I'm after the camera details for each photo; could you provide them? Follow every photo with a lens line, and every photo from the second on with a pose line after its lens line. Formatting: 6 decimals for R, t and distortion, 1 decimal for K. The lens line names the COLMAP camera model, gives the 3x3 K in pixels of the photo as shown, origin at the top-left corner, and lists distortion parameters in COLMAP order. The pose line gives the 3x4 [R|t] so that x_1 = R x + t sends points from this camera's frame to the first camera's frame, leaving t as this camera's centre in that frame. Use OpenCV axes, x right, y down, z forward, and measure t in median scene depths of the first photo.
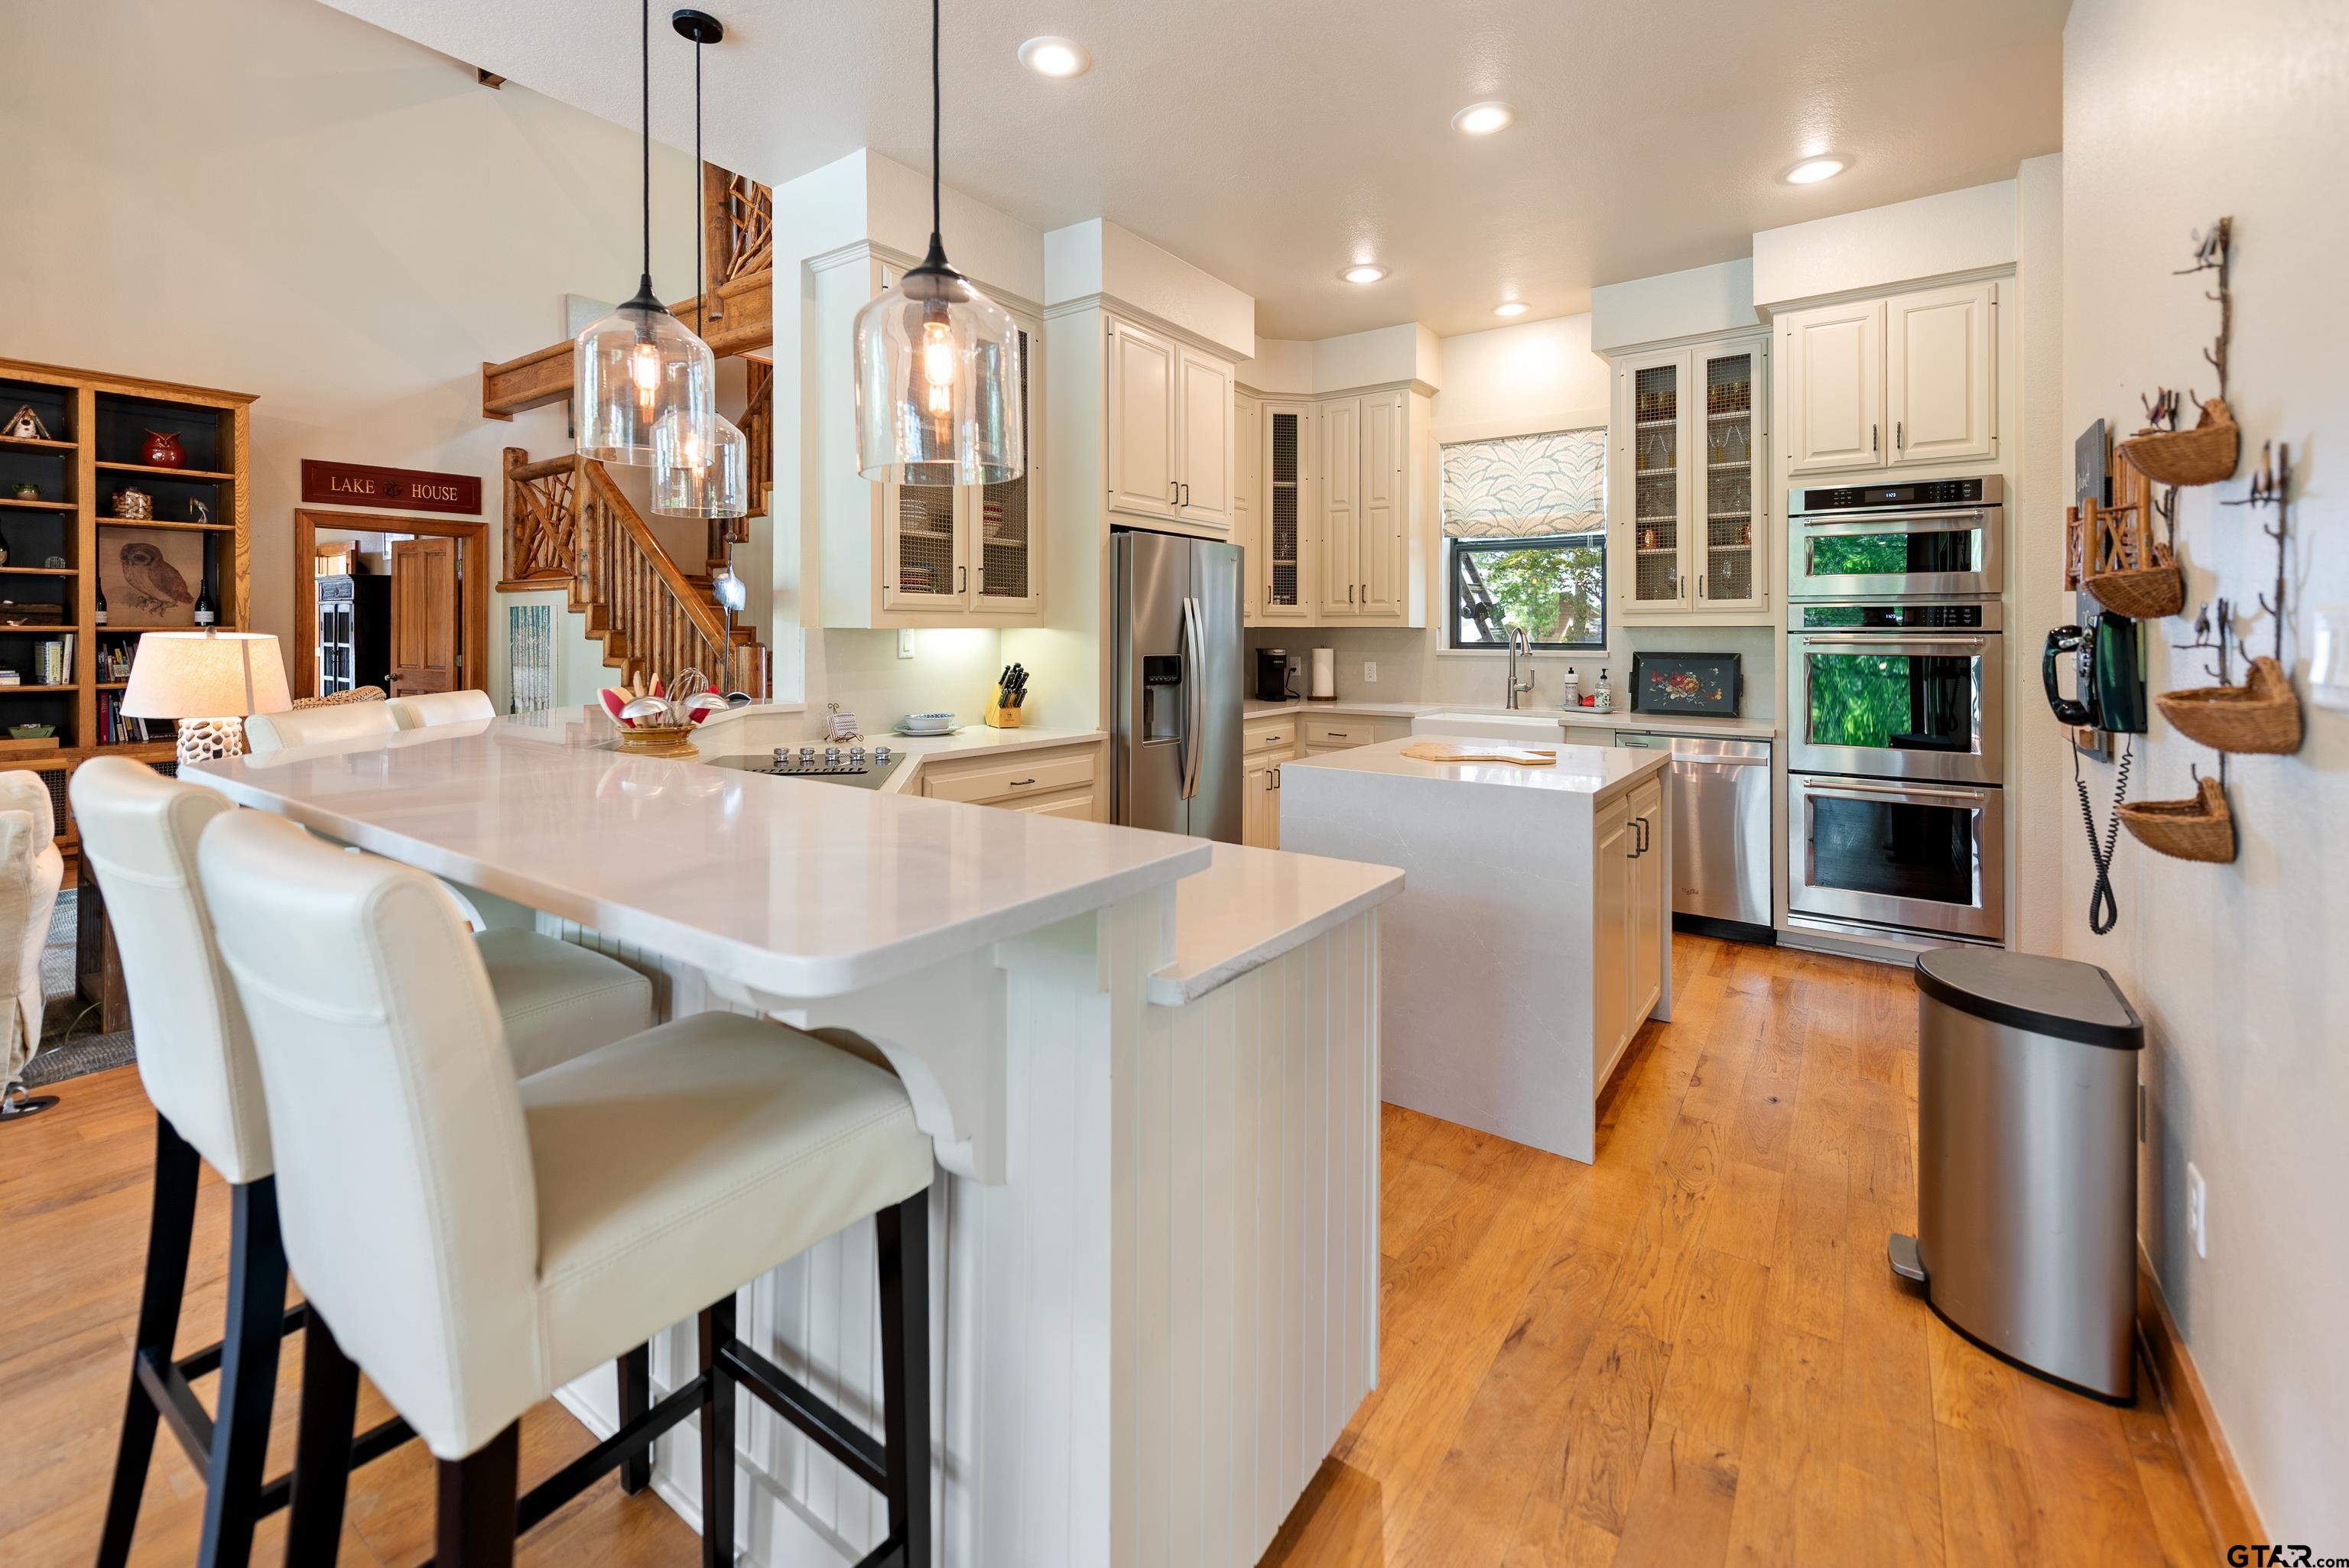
lens RADIAL K [[981.1, 0, 1173.5], [0, 981.1, 634.8], [0, 0, 1]] dist [0.000940, -0.000558]
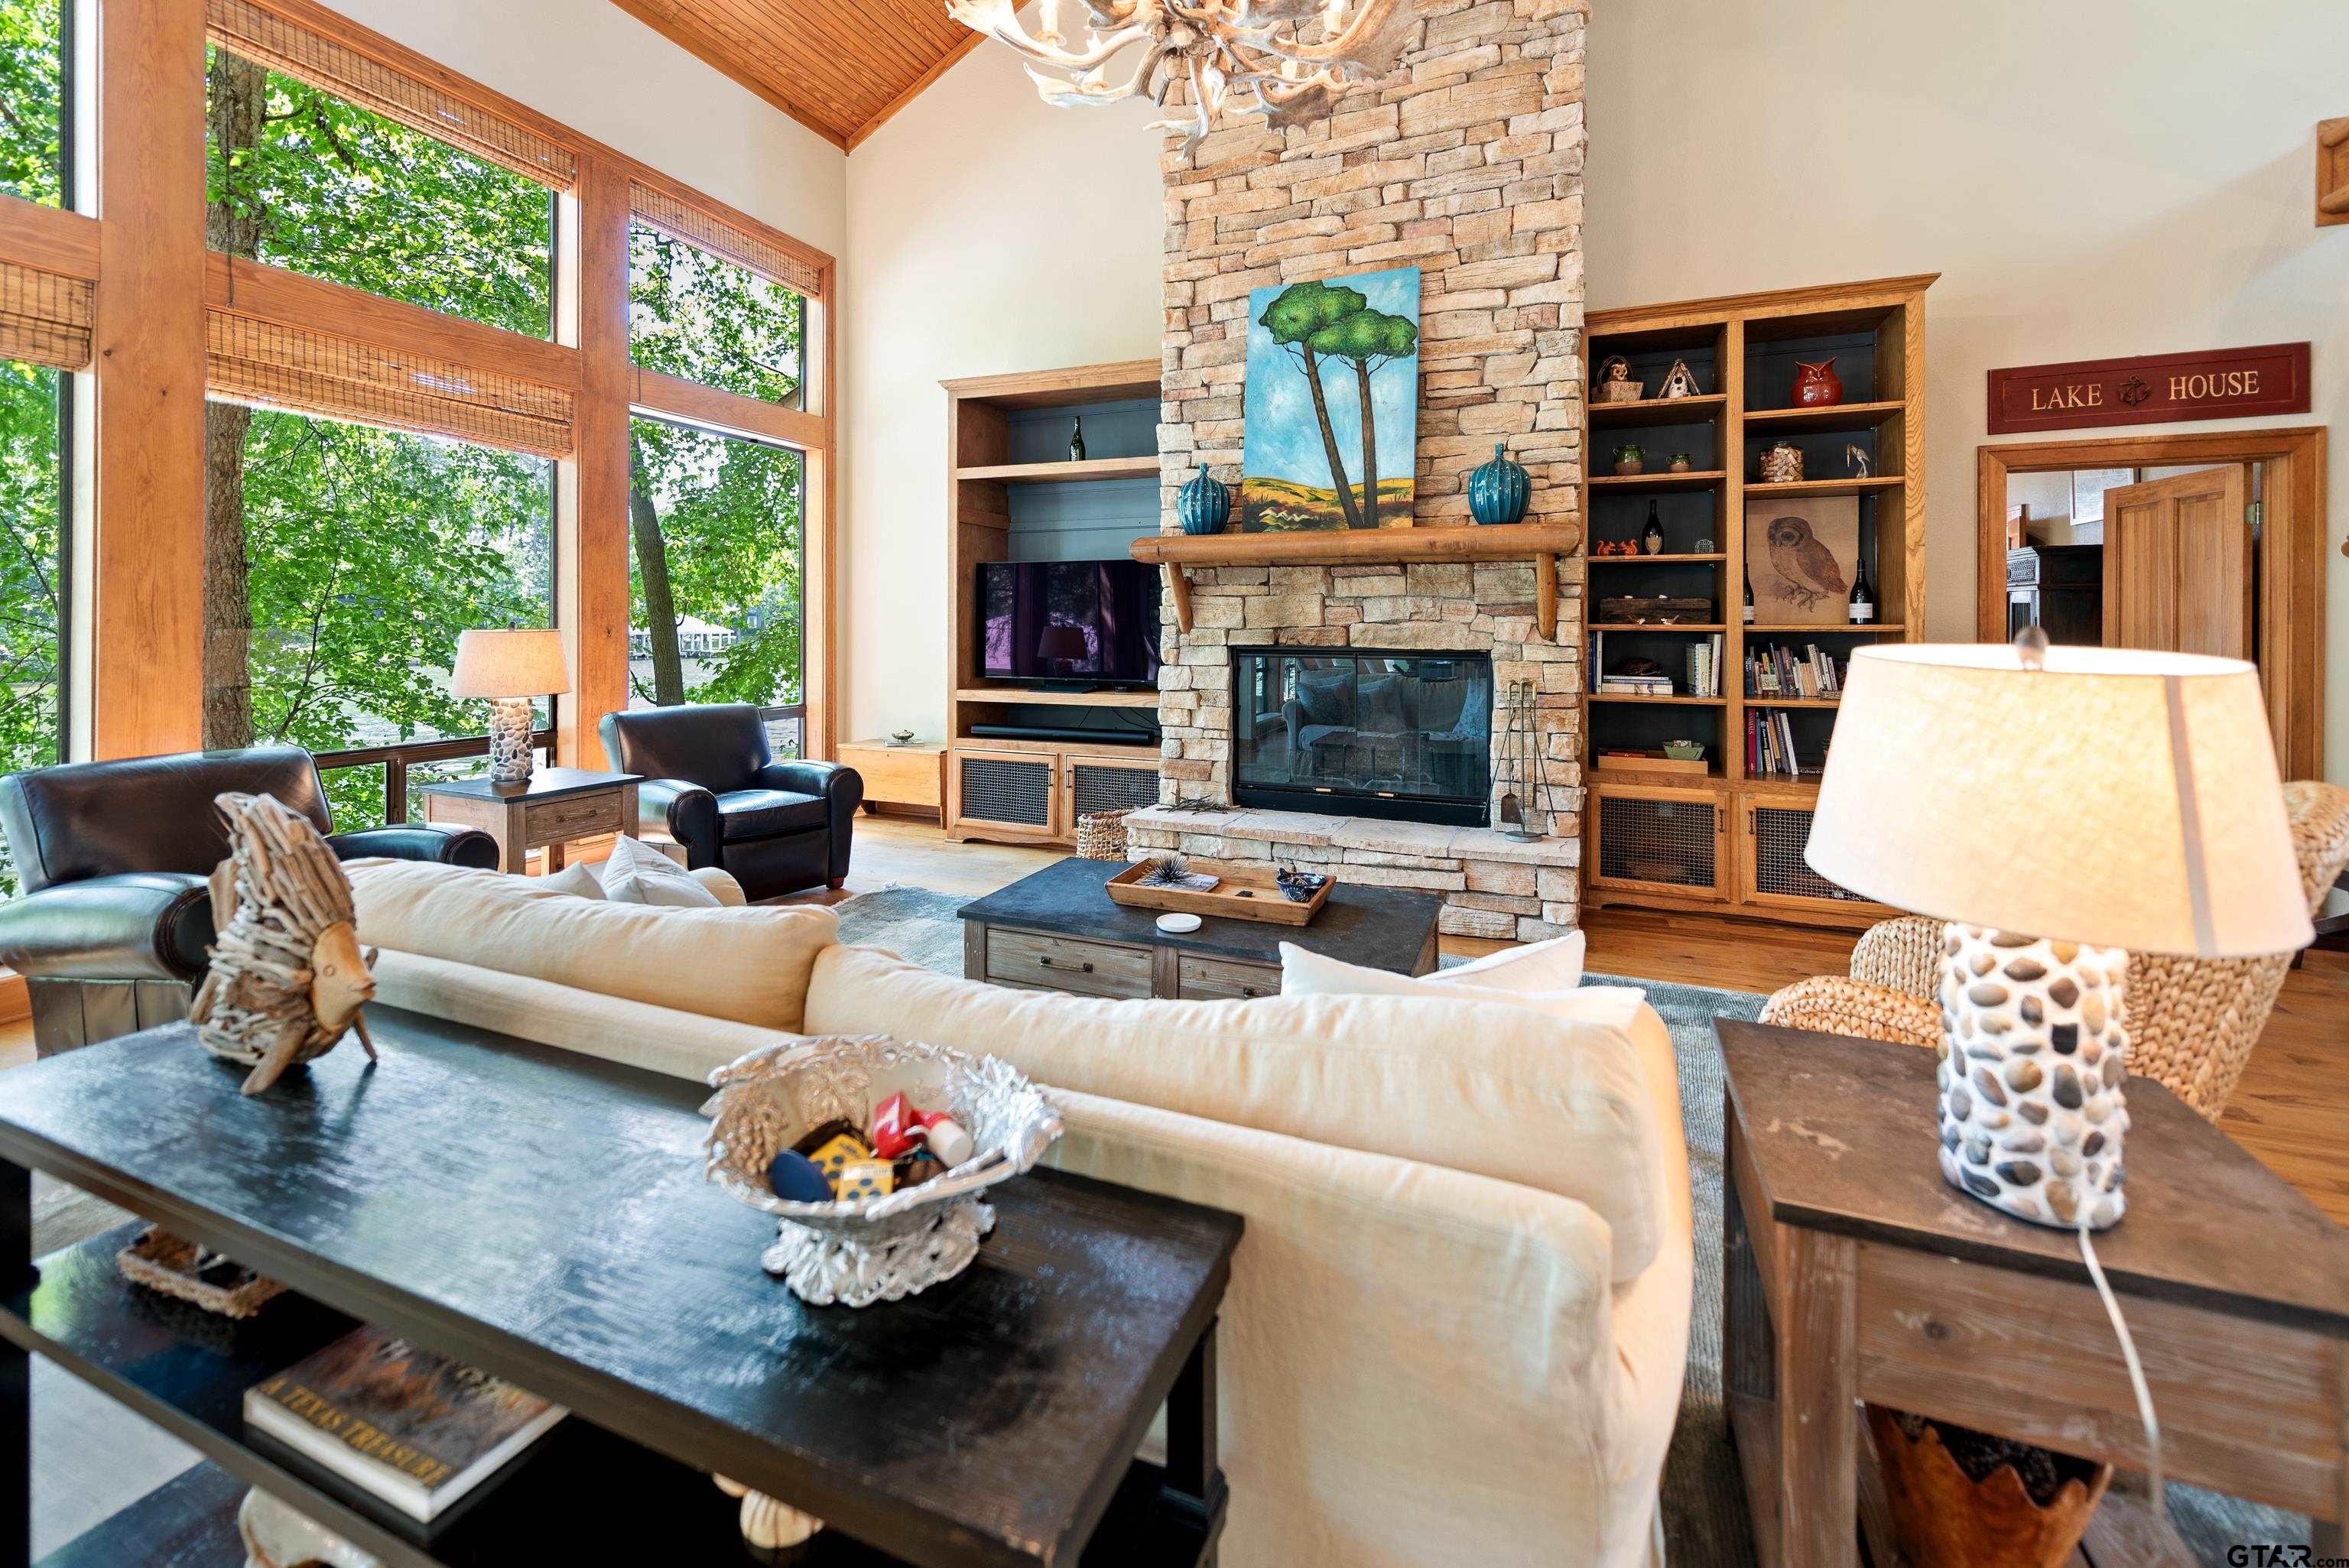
lens RADIAL K [[979.1, 0, 1189.6], [0, 979.1, 620.5], [0, 0, 1]] dist [0.013326, -0.000820]
pose [[0.227279, -0.006175, -0.973810, -0.425630], [-0.004620, 0.999962, -0.007419, -0.004265], [0.973819, 0.006185, 0.227242, 0.383398]]
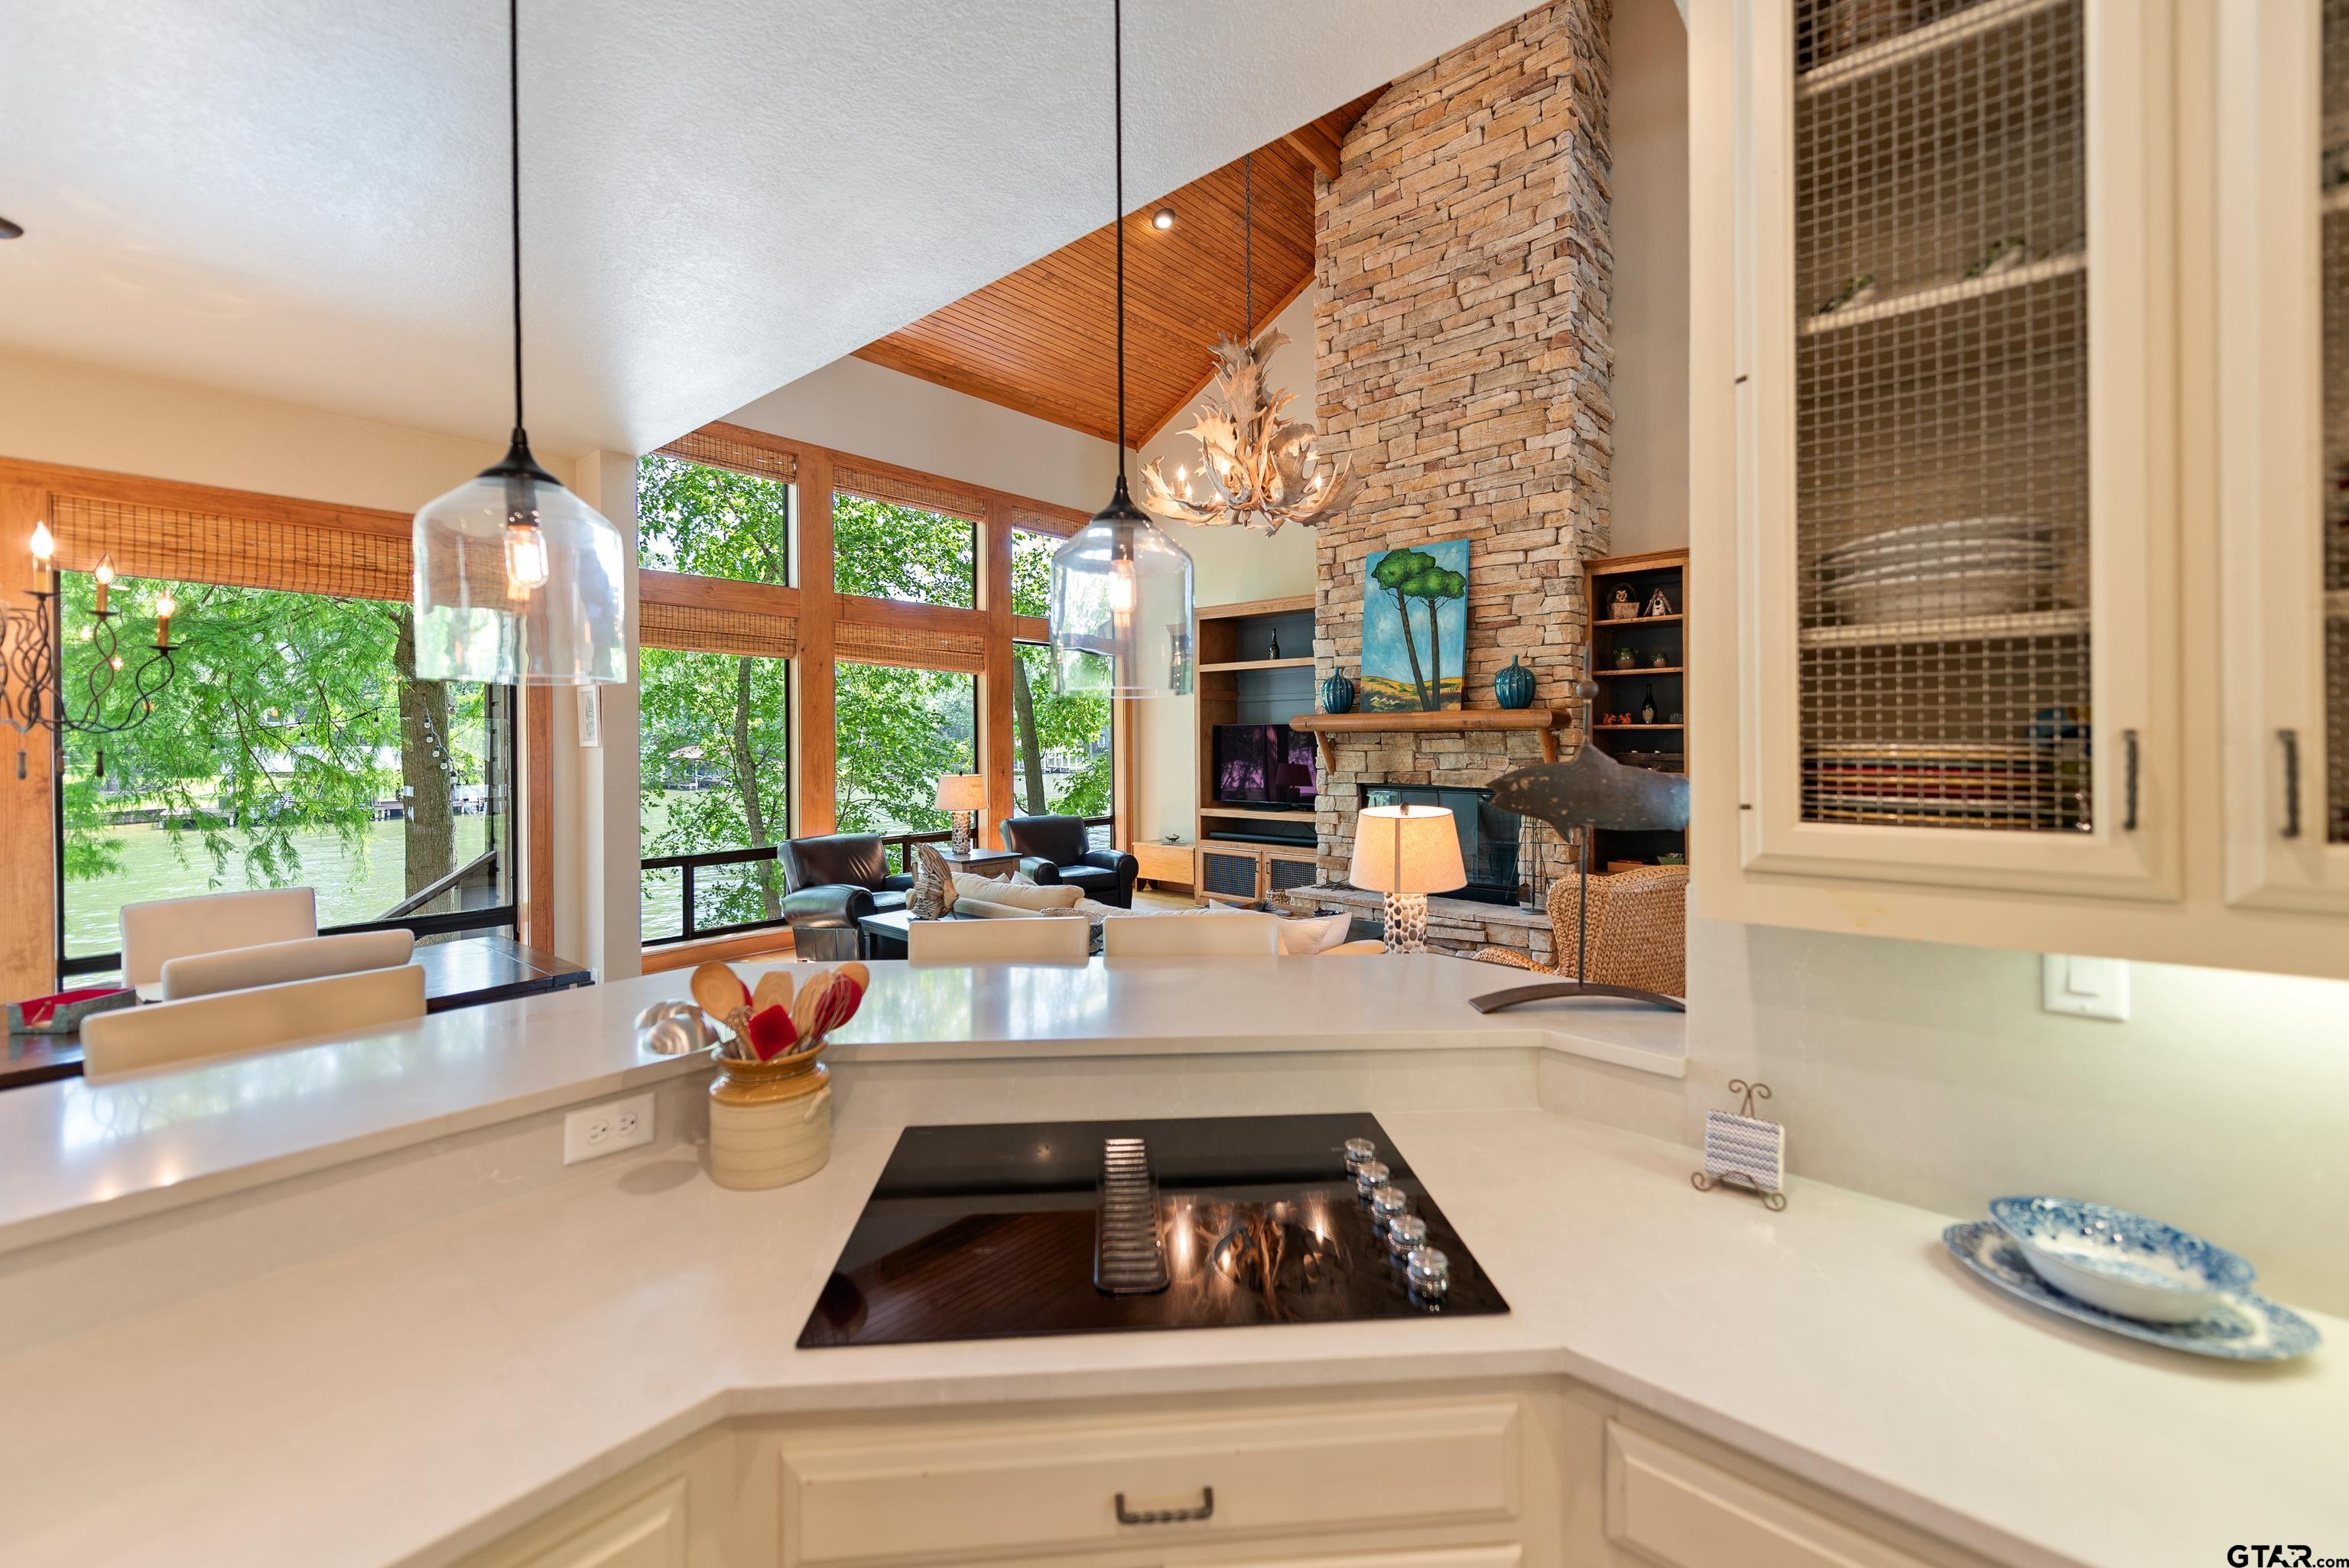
lens RADIAL K [[951.0, 0, 1199.7], [0, 951.0, 738.8], [0, 0, 1]] dist [0.000987, -0.000078]
pose [[-0.089438, -0.003567, -0.995986, 0.039469], [0.002320, 0.999990, -0.003790, -0.043842], [0.995990, -0.002650, -0.089429, 0.512604]]
